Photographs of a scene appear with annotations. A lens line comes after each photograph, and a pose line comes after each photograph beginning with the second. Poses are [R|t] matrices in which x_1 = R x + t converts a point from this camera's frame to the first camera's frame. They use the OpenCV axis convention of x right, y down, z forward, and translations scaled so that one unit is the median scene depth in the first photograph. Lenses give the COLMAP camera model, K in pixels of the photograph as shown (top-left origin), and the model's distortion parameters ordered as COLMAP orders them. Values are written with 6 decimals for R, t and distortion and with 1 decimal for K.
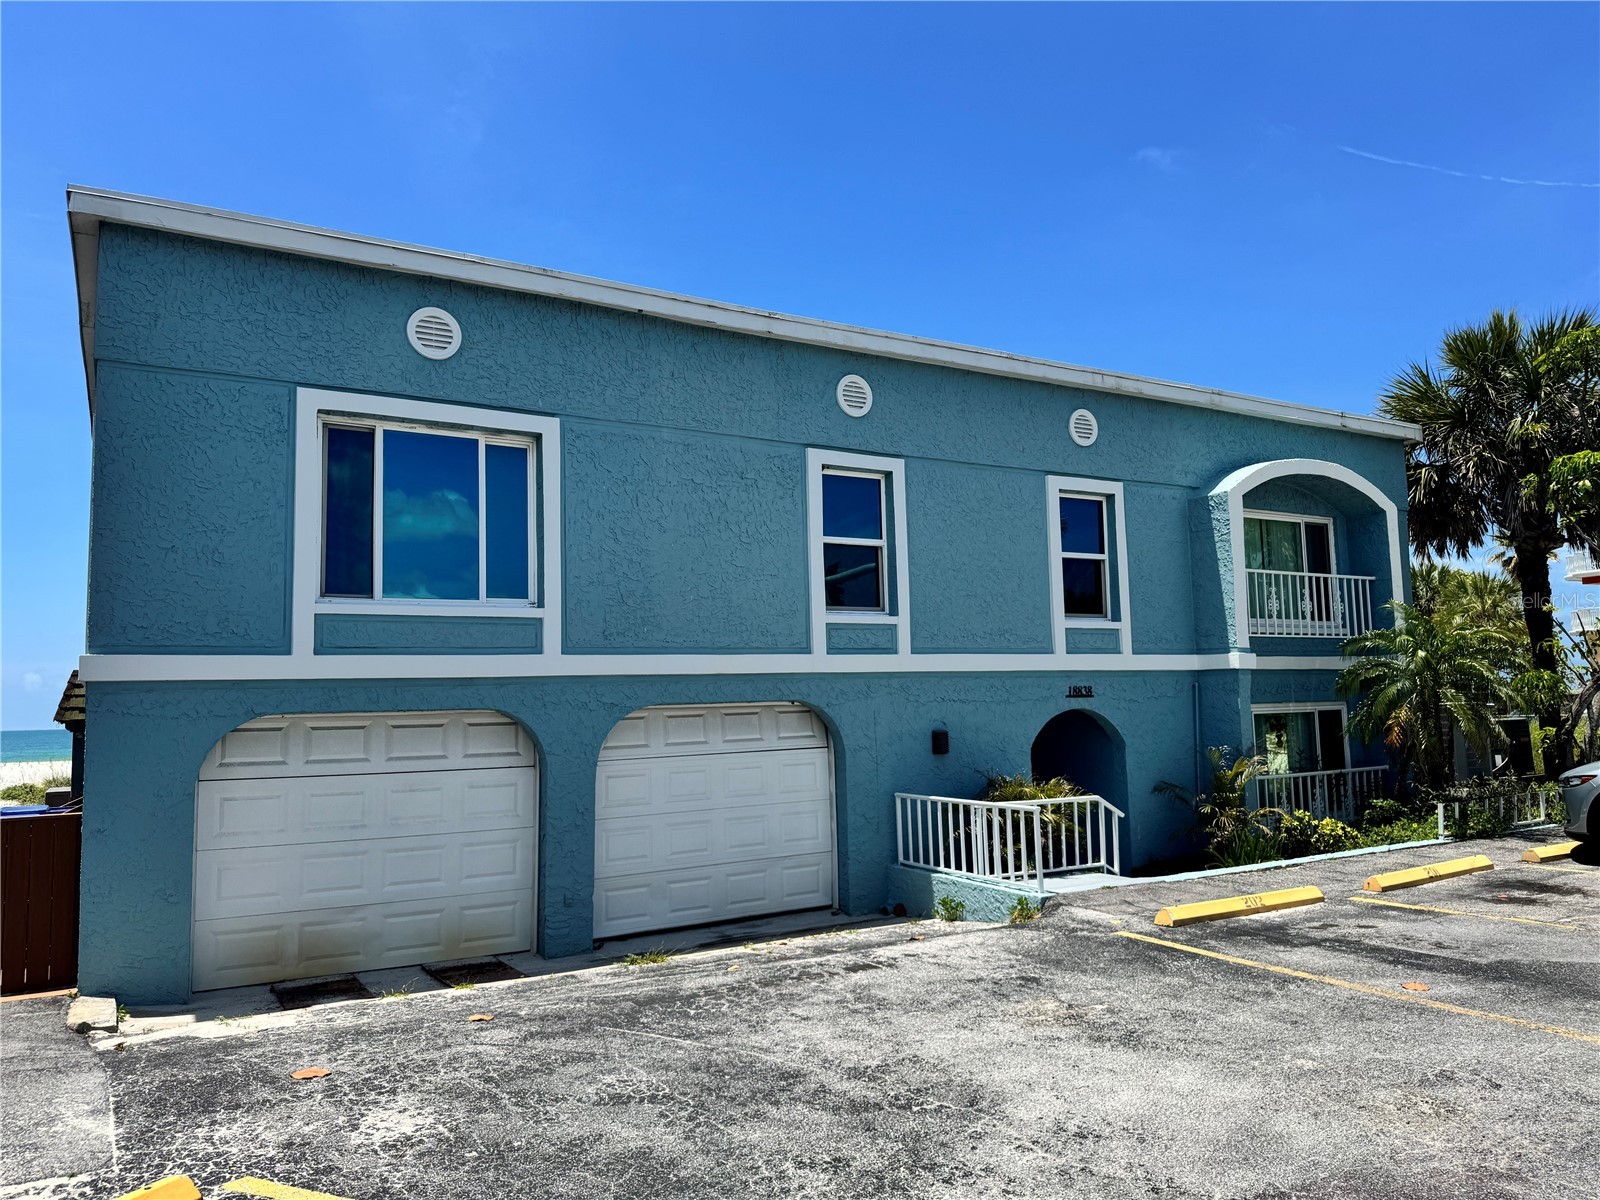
lens RADIAL K [[1084.0, 0, 800.0], [0, 1084.0, 600.0], [0, 0, 1]] dist [0.003573, -0.000476]
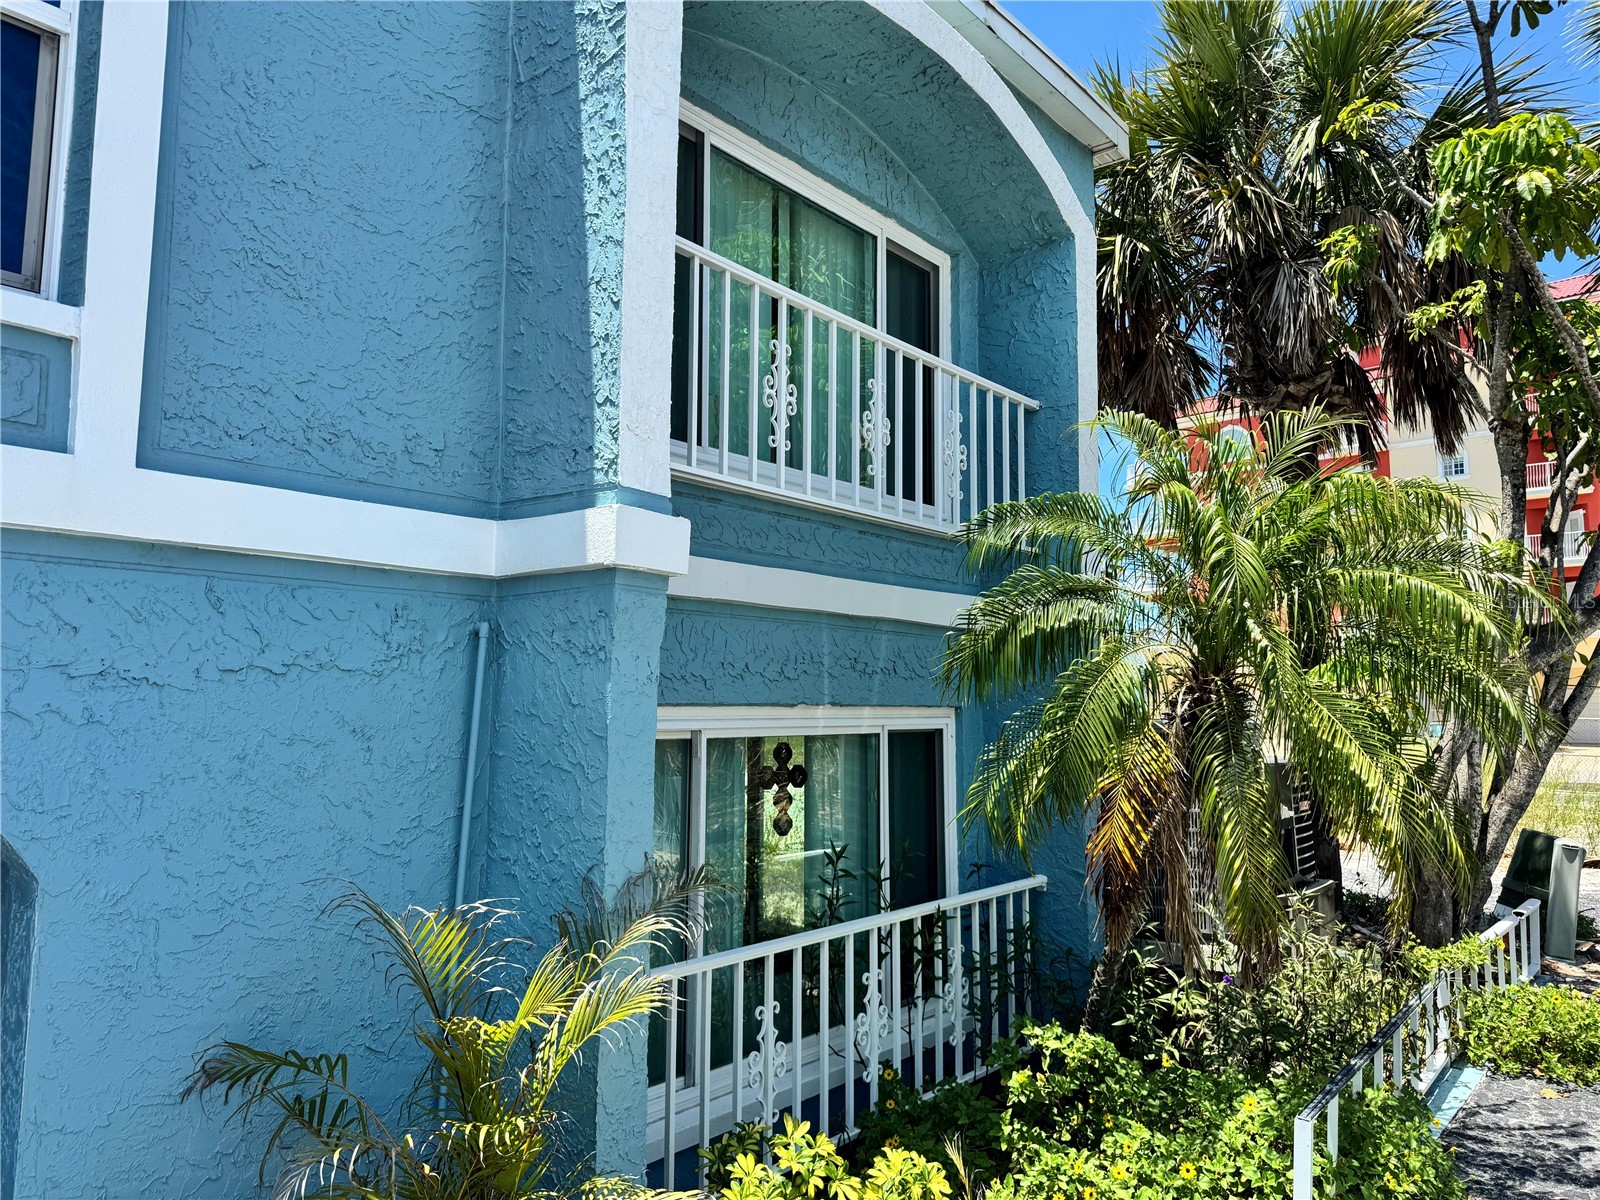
lens RADIAL K [[1115.6, 0, 781.2], [0, 1115.6, 596.2], [0, 0, 1]] dist [0.135271, -0.189532]
pose [[0.940349, 0.062048, 0.334505, 0.323200], [-0.061245, 0.998039, -0.012958, 0.065268], [-0.334653, -0.008301, 0.942305, 0.674765]]
